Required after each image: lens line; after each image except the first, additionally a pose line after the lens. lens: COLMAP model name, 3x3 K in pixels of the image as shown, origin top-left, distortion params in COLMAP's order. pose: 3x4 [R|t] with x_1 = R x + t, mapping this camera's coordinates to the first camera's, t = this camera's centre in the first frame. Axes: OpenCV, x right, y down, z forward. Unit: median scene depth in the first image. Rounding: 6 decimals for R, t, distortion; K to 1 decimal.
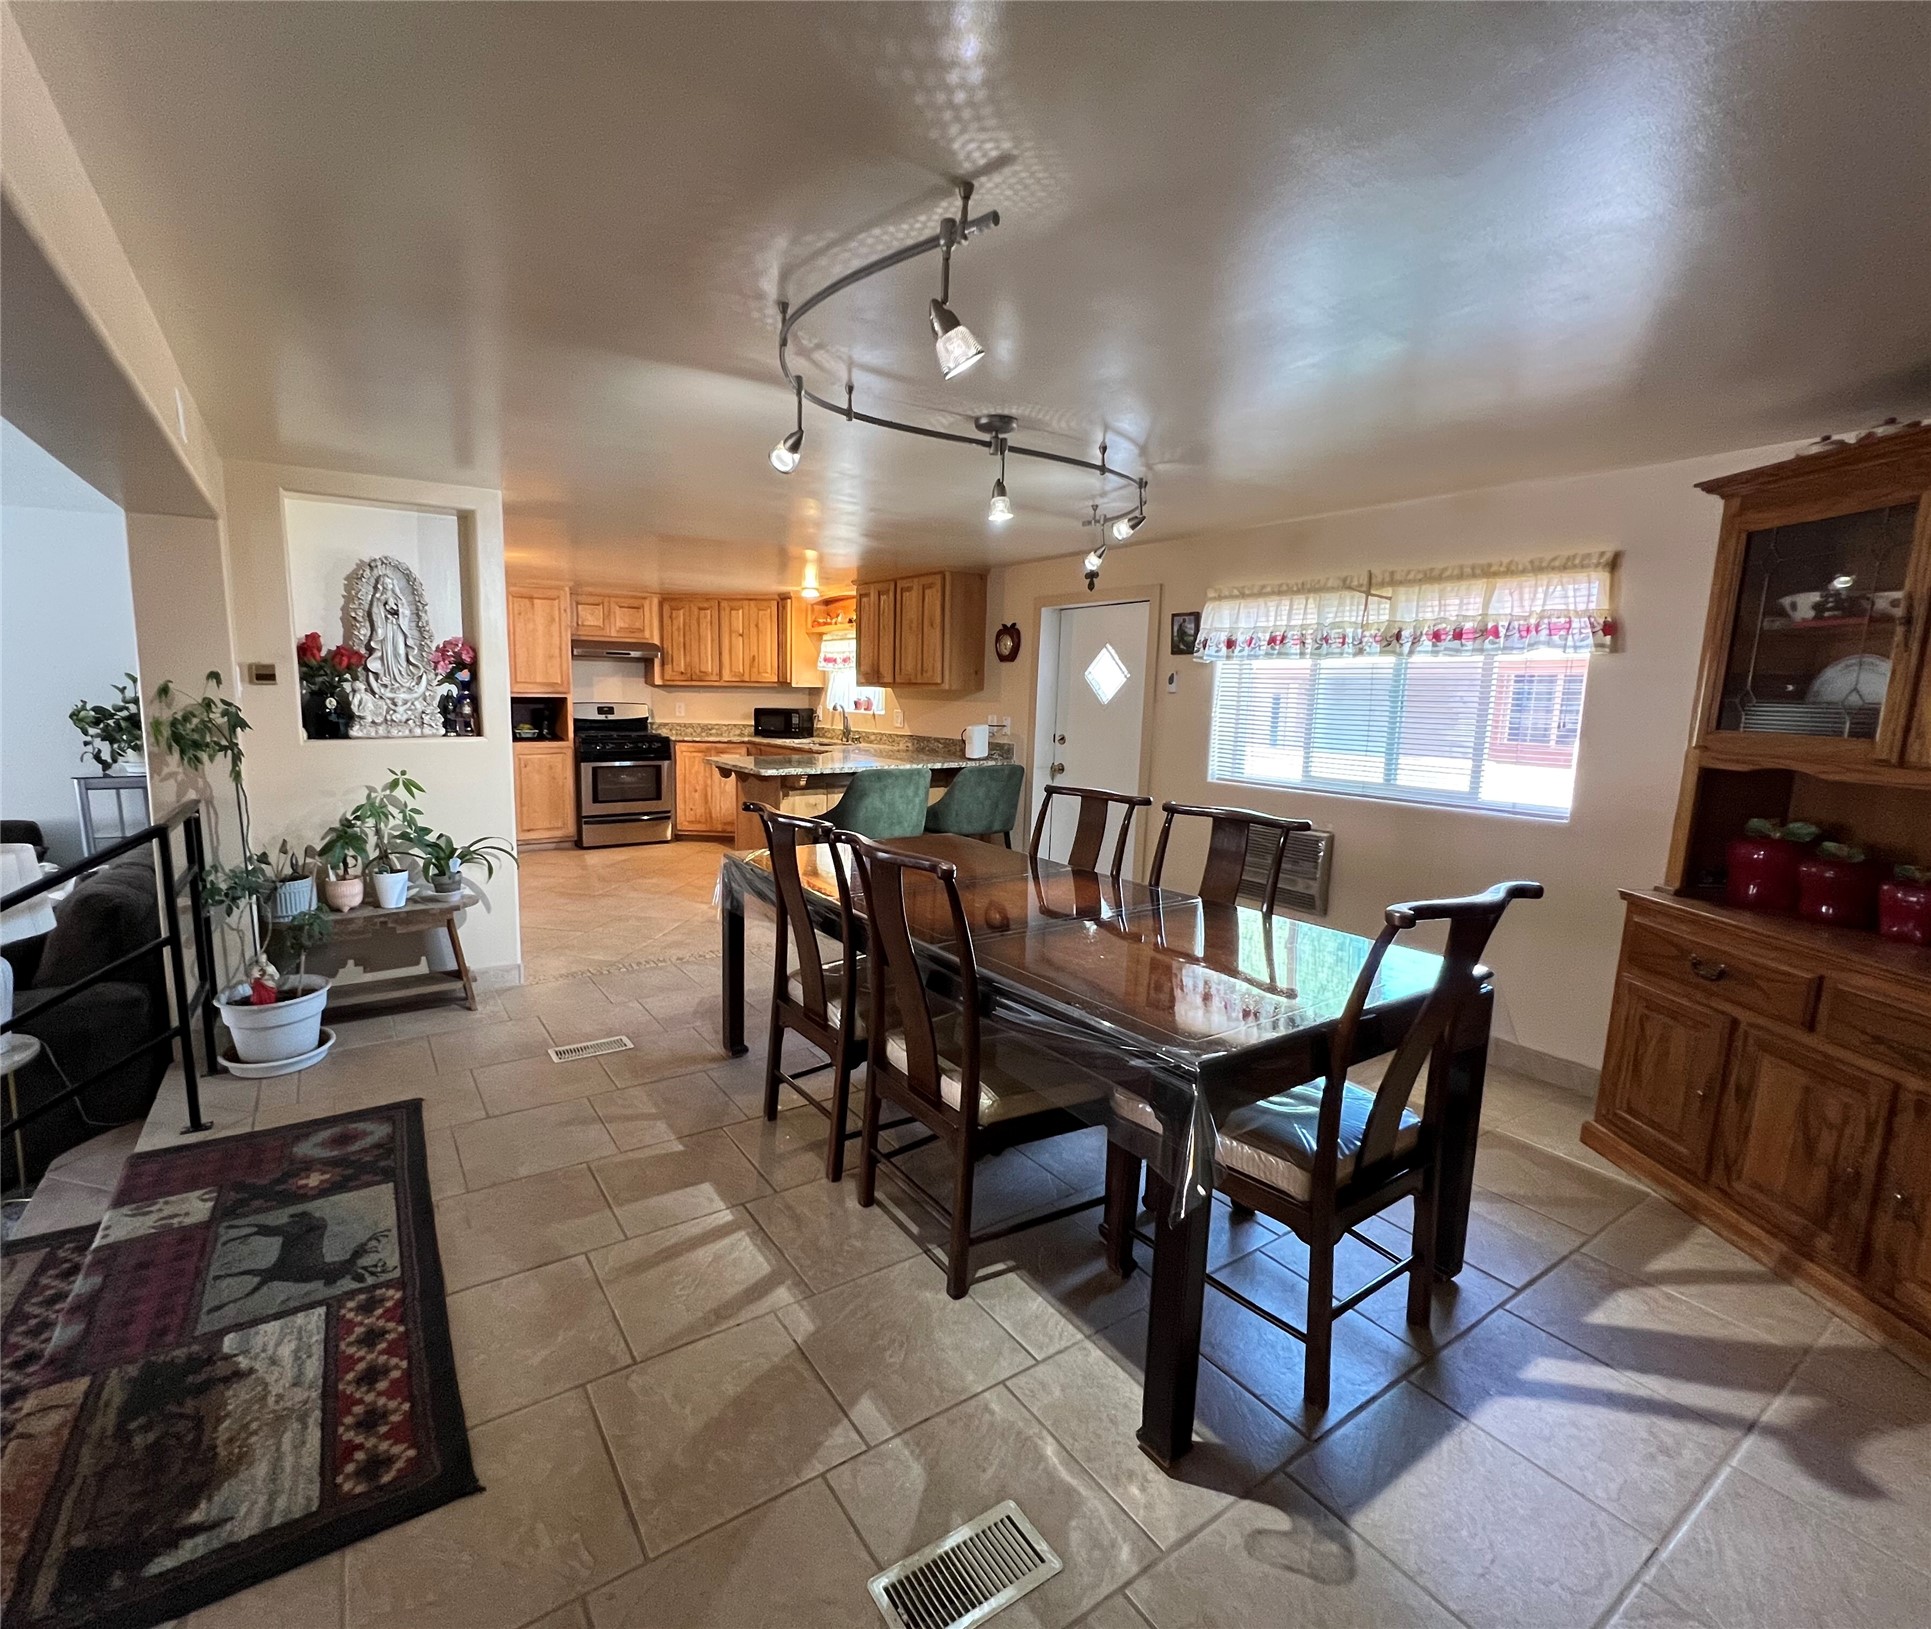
lens RADIAL K [[879.1, 0, 880.3], [0, 879.1, 806.0], [0, 0, 1]] dist [0.002670, -0.000056]
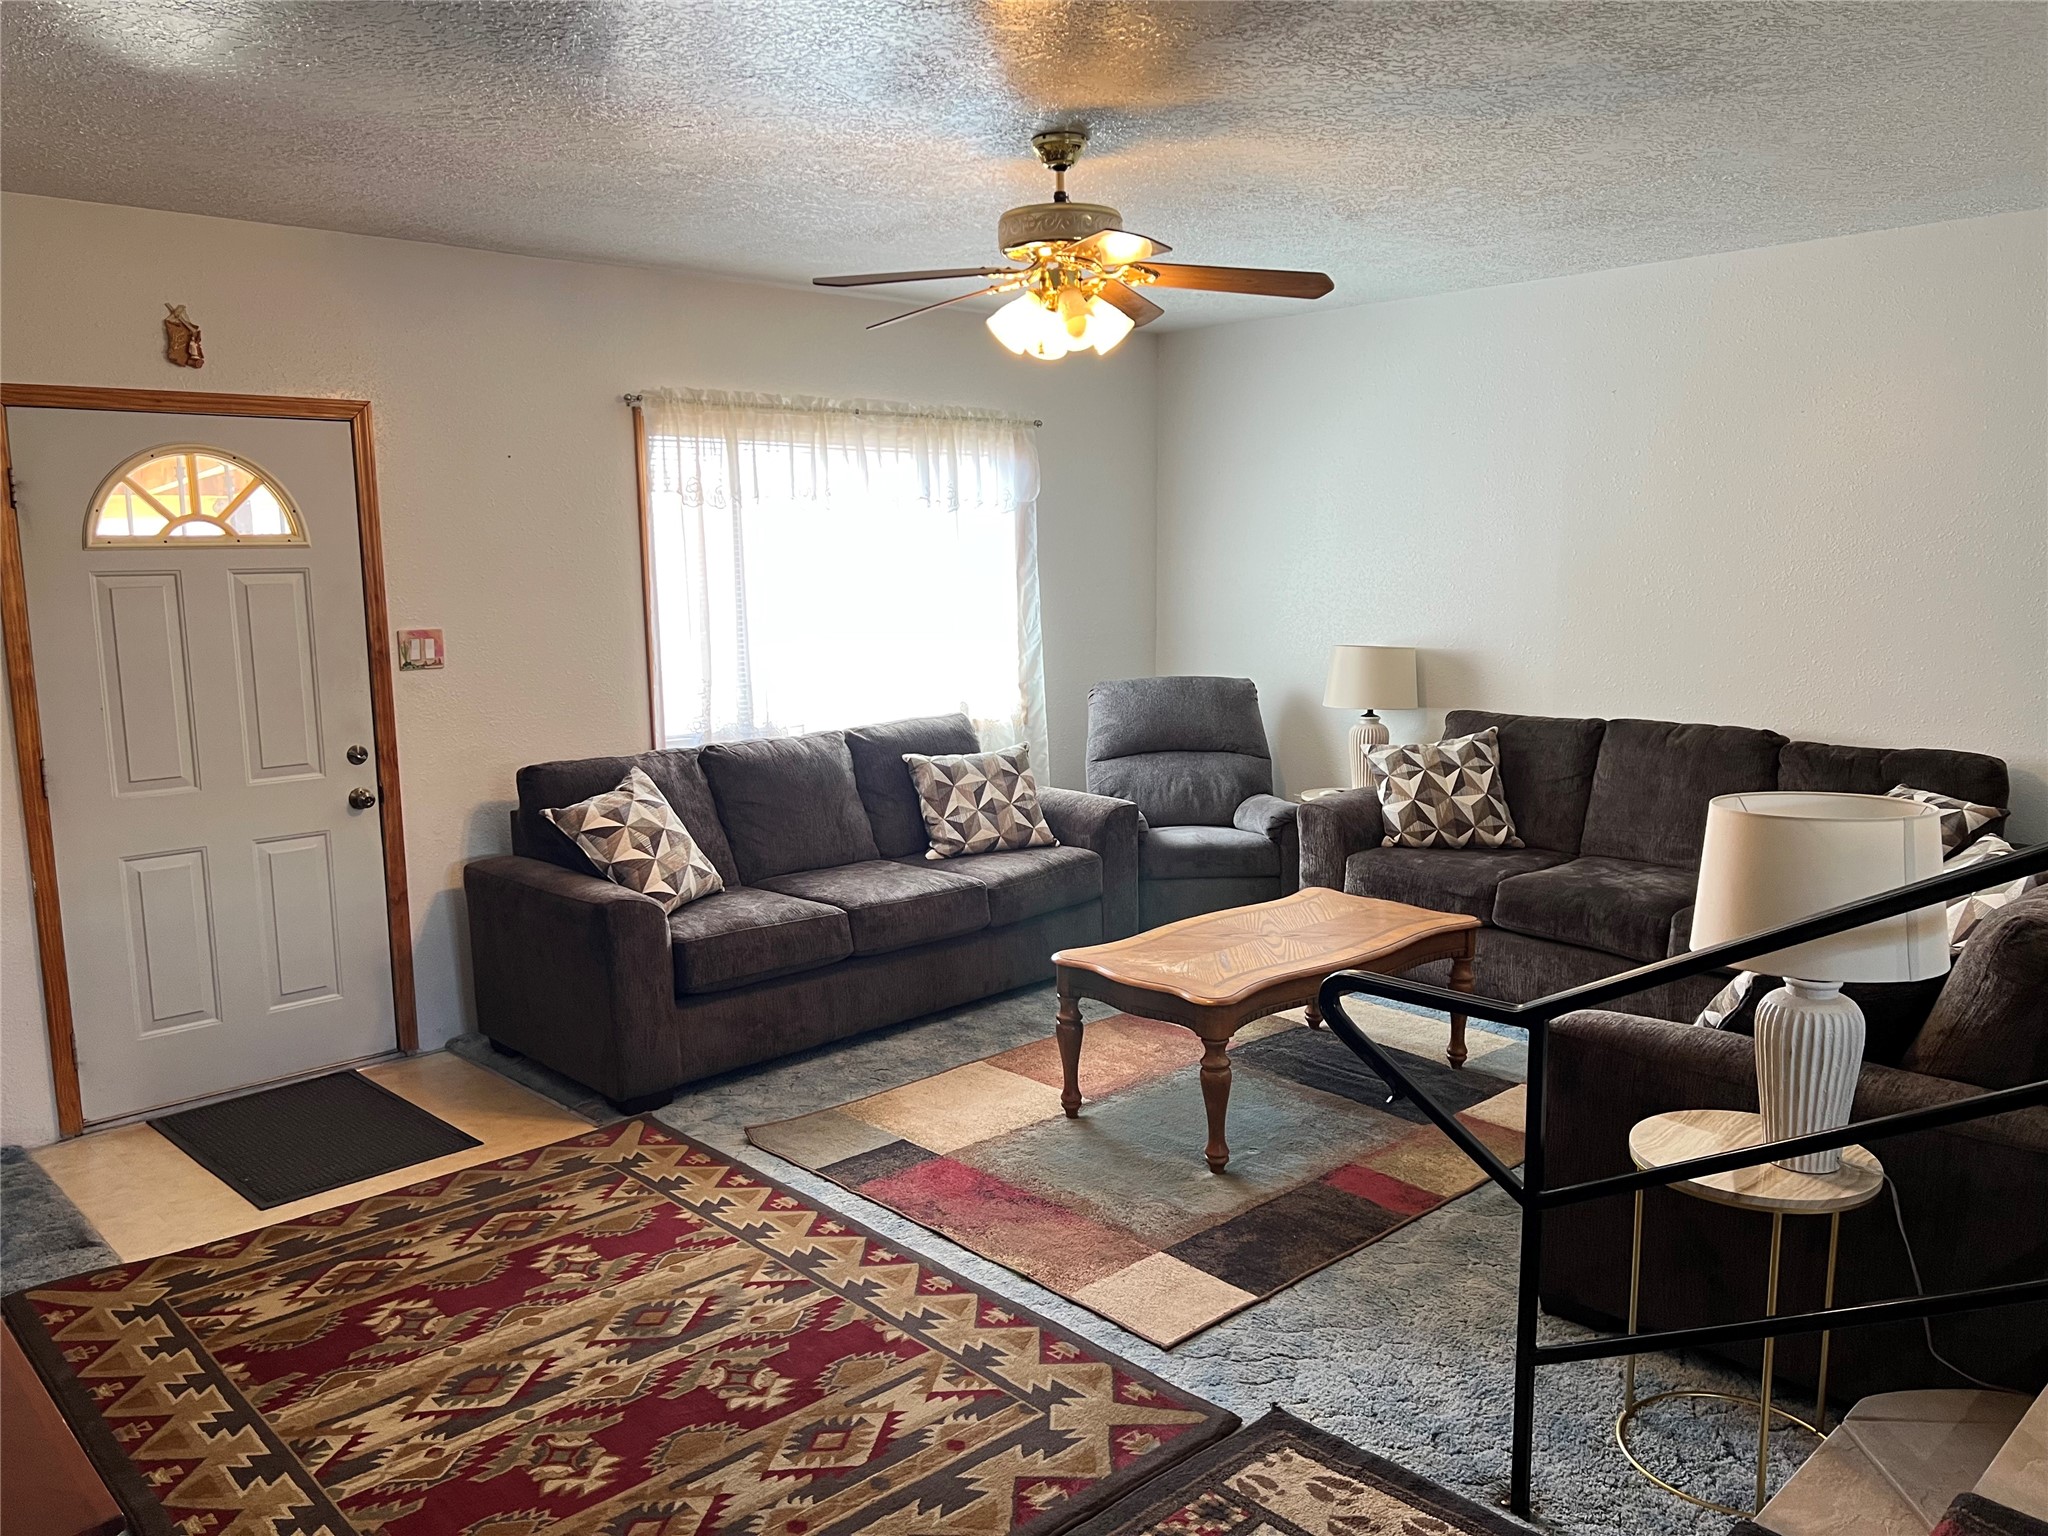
lens RADIAL K [[1546.3, 0, 1036.0], [0, 1546.3, 772.5], [0, 0, 1]] dist [0.102270, -0.135555]
pose [[0.216473, 0.127627, -0.967911, -0.141862], [-0.117784, 0.987591, 0.103880, -0.010224], [0.969158, 0.091518, 0.228819, 0.216150]]
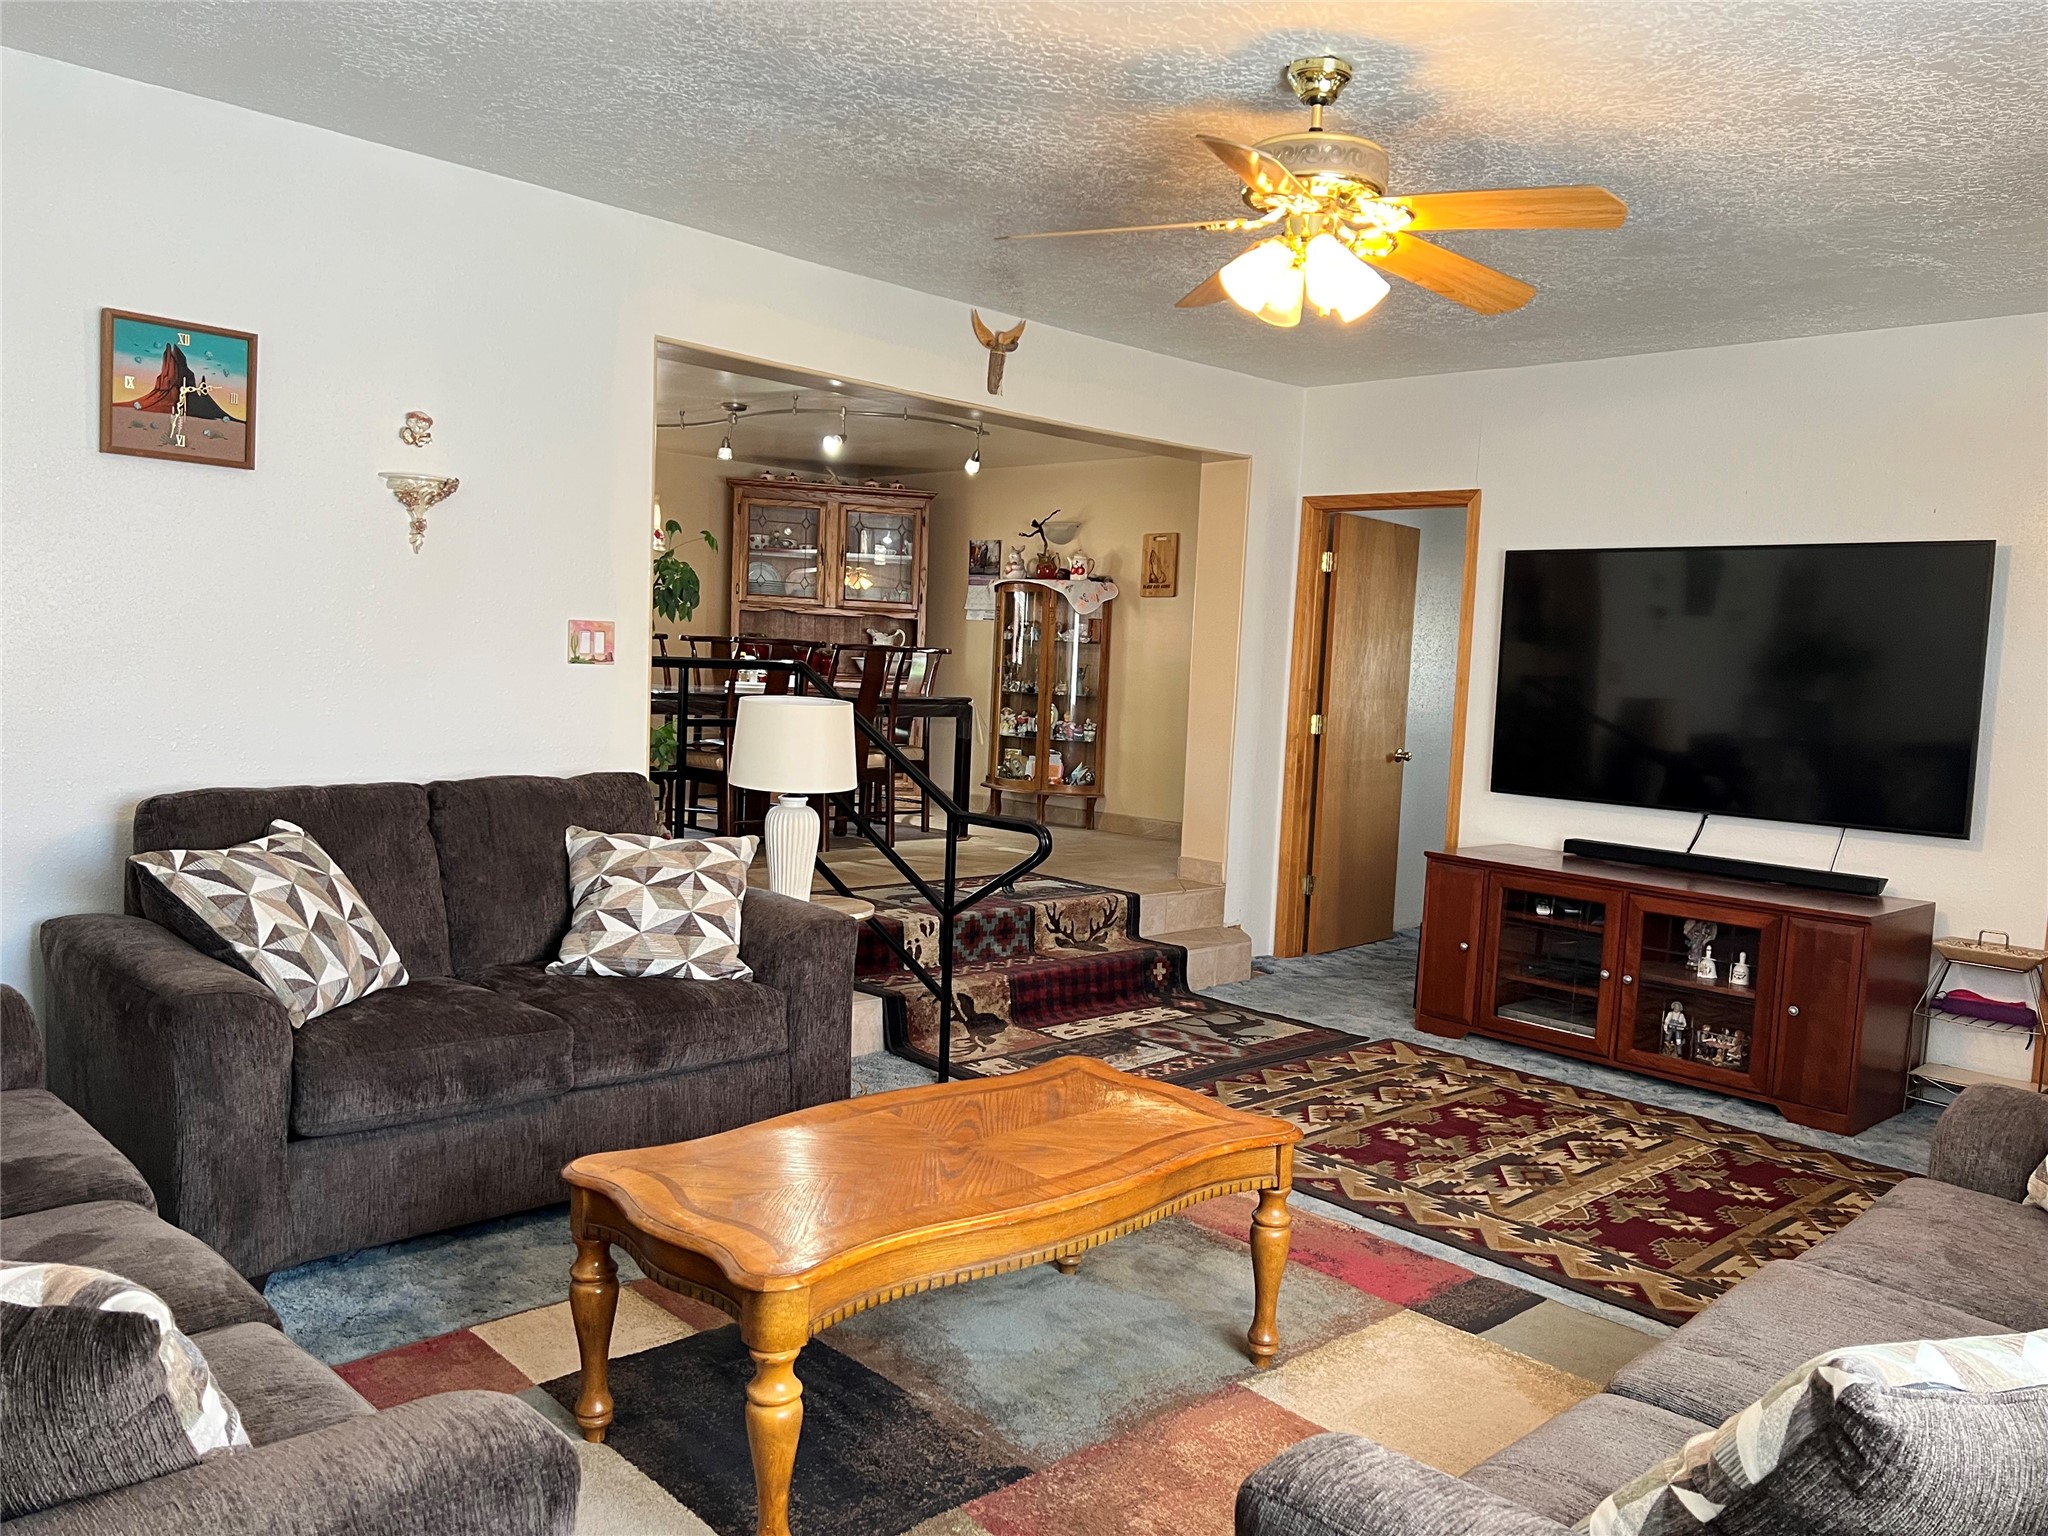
lens RADIAL K [[1540.7, 0, 1014.4], [0, 1540.7, 772.7], [0, 0, 1]] dist [0.113005, -0.177002]
pose [[-0.211545, -0.108263, 0.971354, -2.203495], [0.080916, 0.988494, 0.127795, -0.056057], [-0.974013, 0.105632, -0.200351, 0.864673]]
